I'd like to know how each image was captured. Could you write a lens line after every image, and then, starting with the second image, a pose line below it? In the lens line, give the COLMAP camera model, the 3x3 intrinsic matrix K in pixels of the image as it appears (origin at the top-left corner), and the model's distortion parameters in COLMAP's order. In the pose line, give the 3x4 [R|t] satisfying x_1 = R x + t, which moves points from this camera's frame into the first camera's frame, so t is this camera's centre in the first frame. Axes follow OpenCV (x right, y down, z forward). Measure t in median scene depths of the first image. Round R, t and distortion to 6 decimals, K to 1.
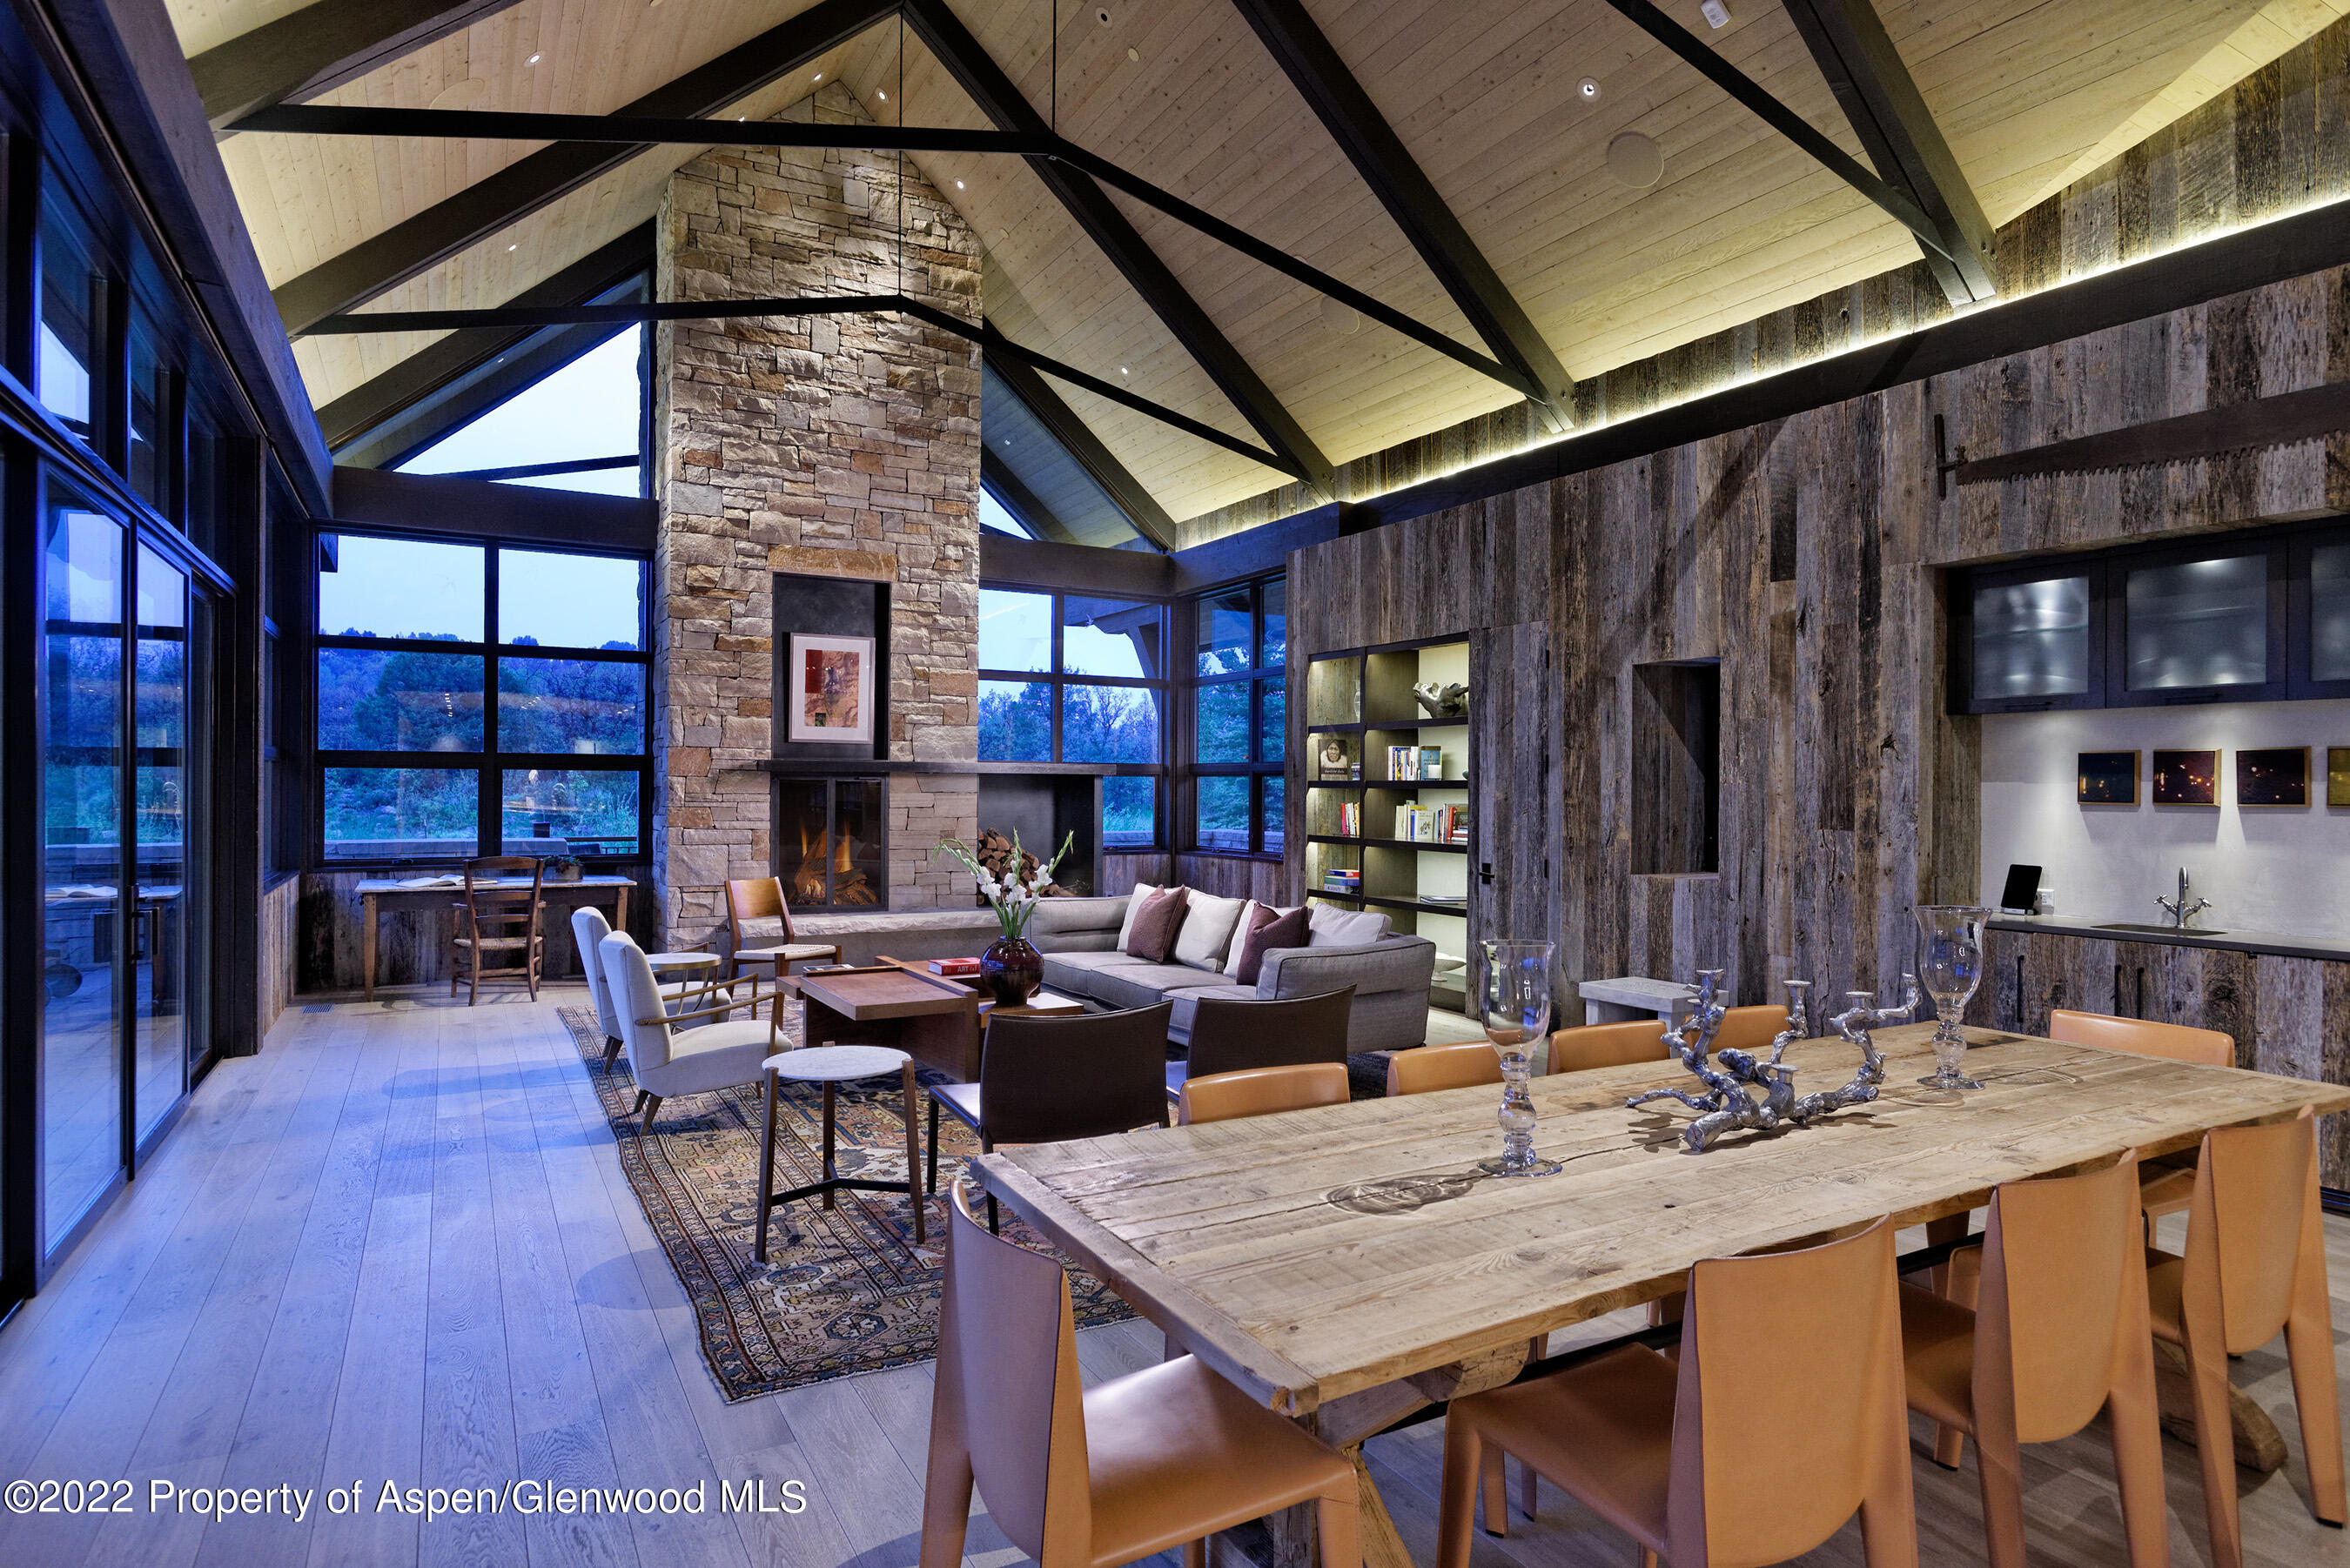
lens RADIAL K [[1336.8, 0, 1179.4], [0, 1336.8, 783.8], [0, 0, 1]] dist [0.001168, 0.000076]
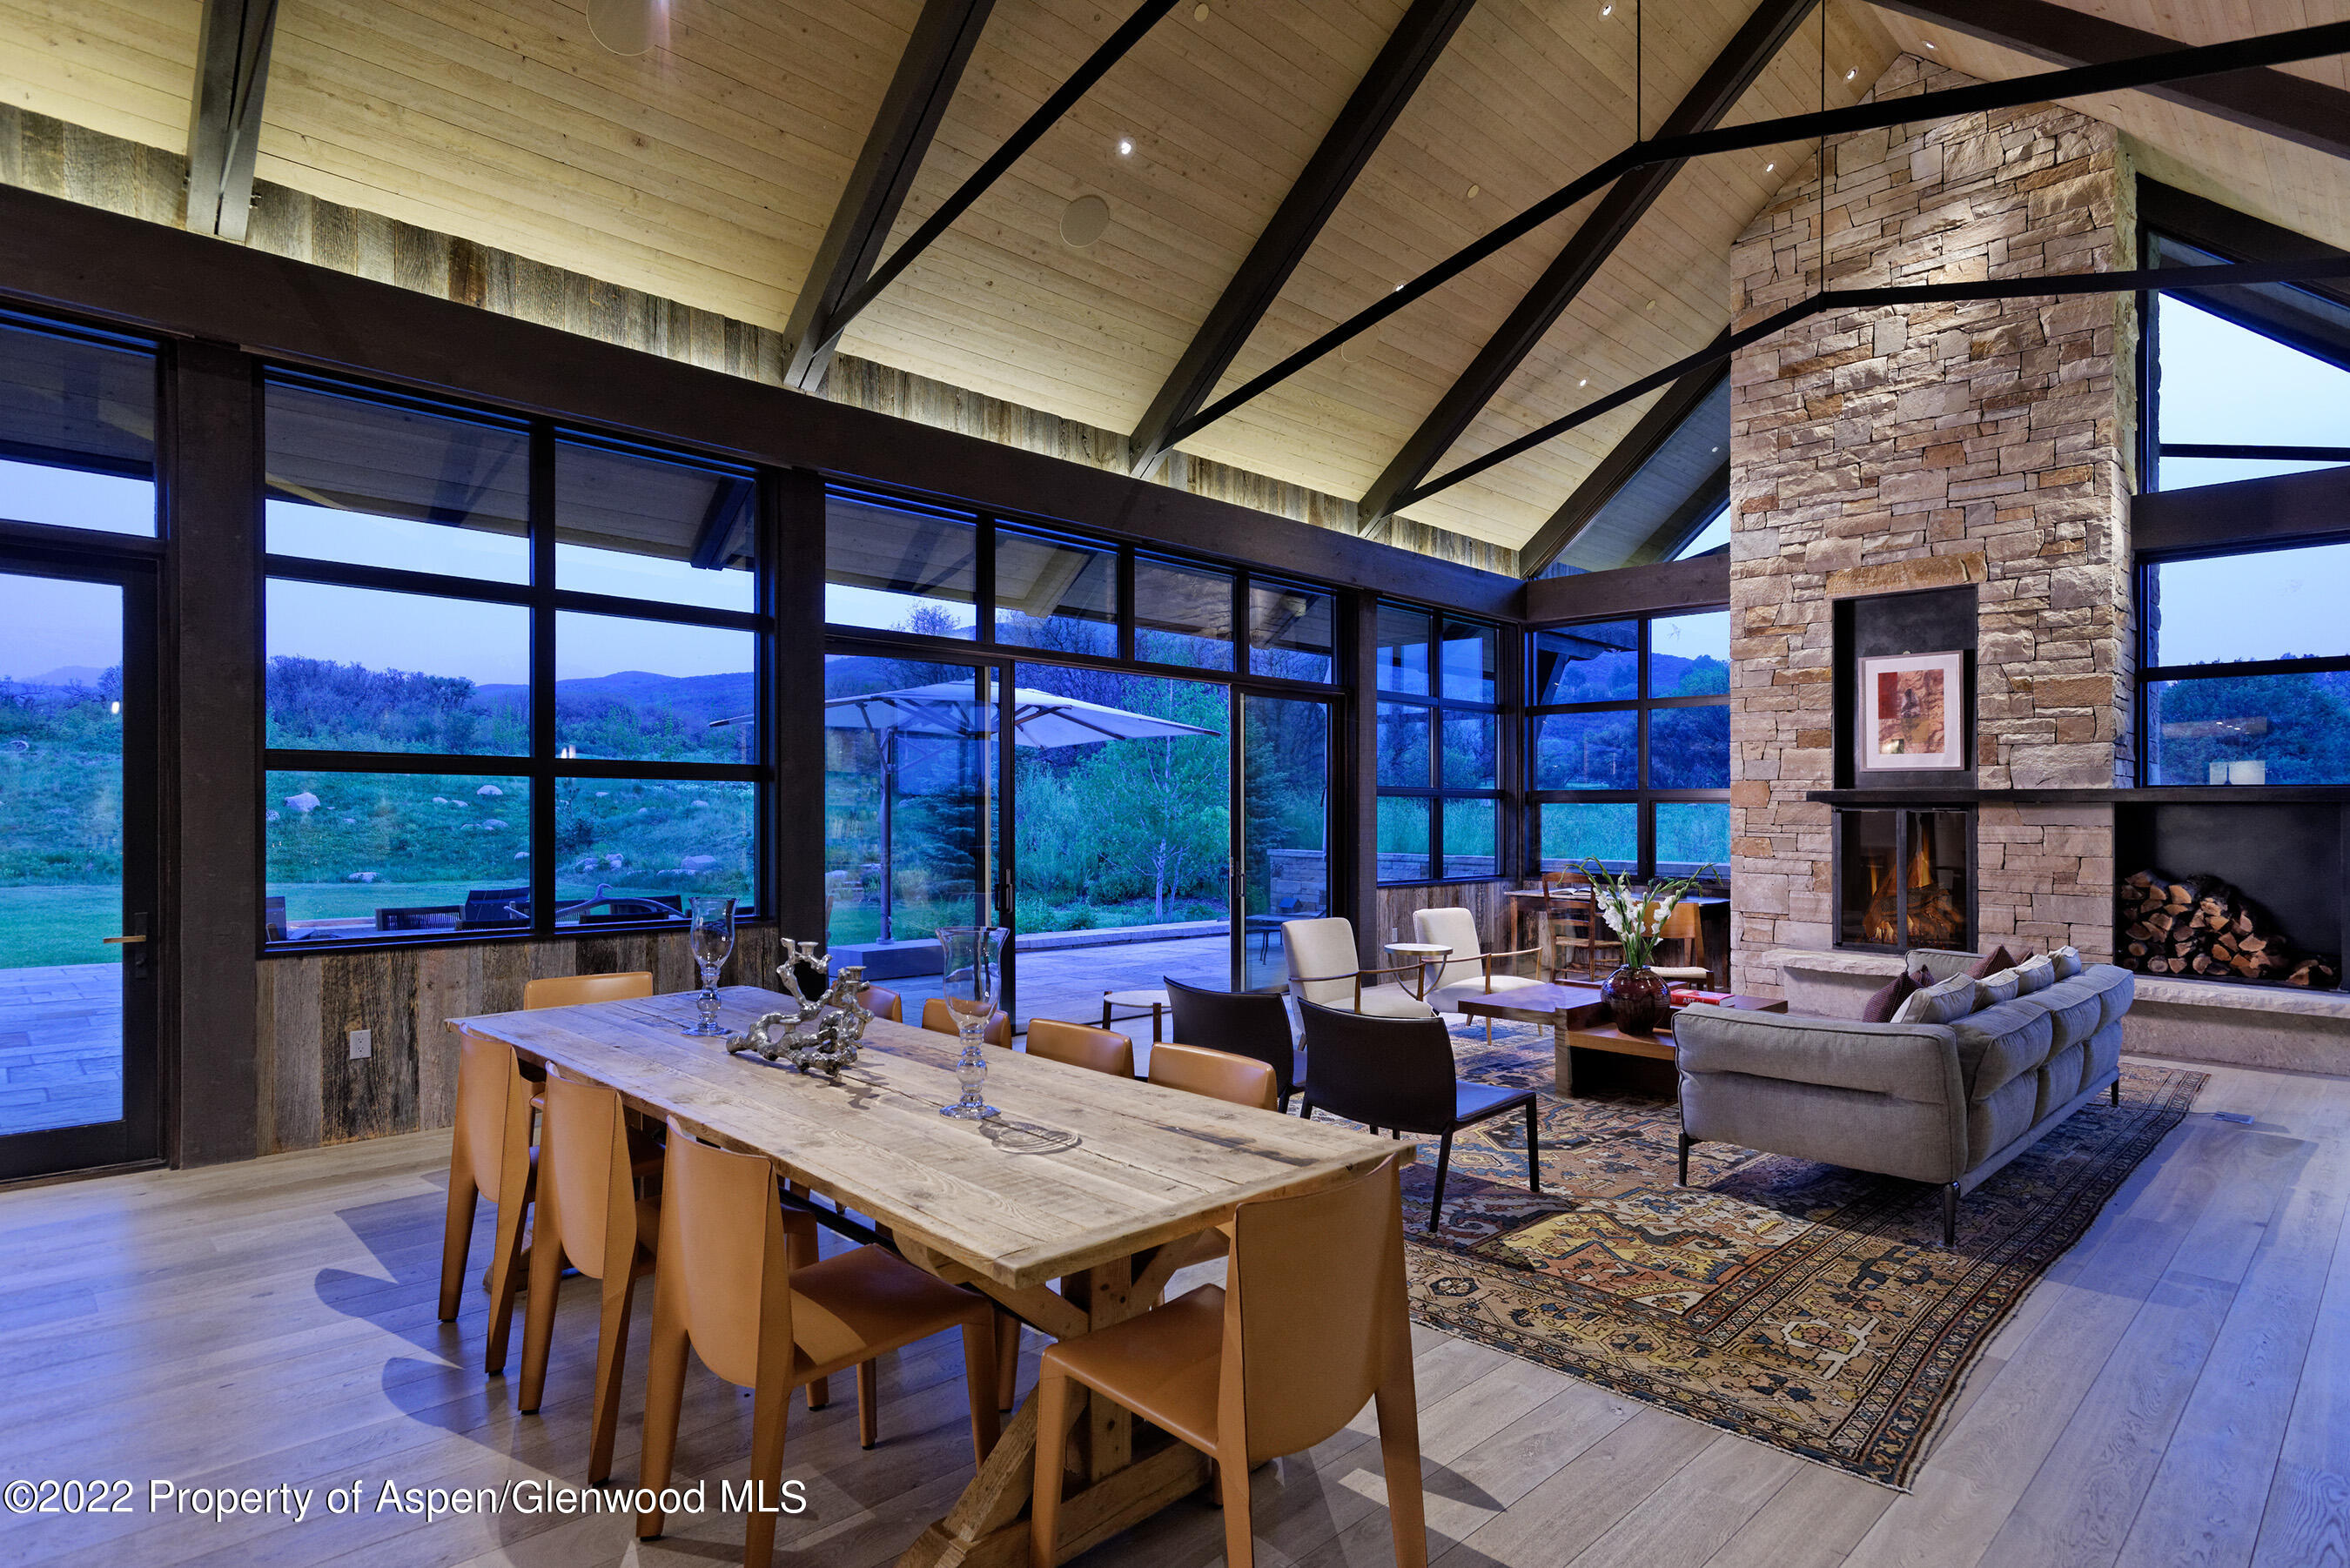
lens RADIAL K [[1218.2, 0, 1177.2], [0, 1218.2, 826.3], [0, 0, 1]] dist [0.003057, 0.001711]
pose [[0.258925, 0.006190, -0.965878, 0.428594], [-0.005139, 0.999974, 0.005030, 0.006180], [0.965884, 0.003661, 0.258950, 0.297604]]
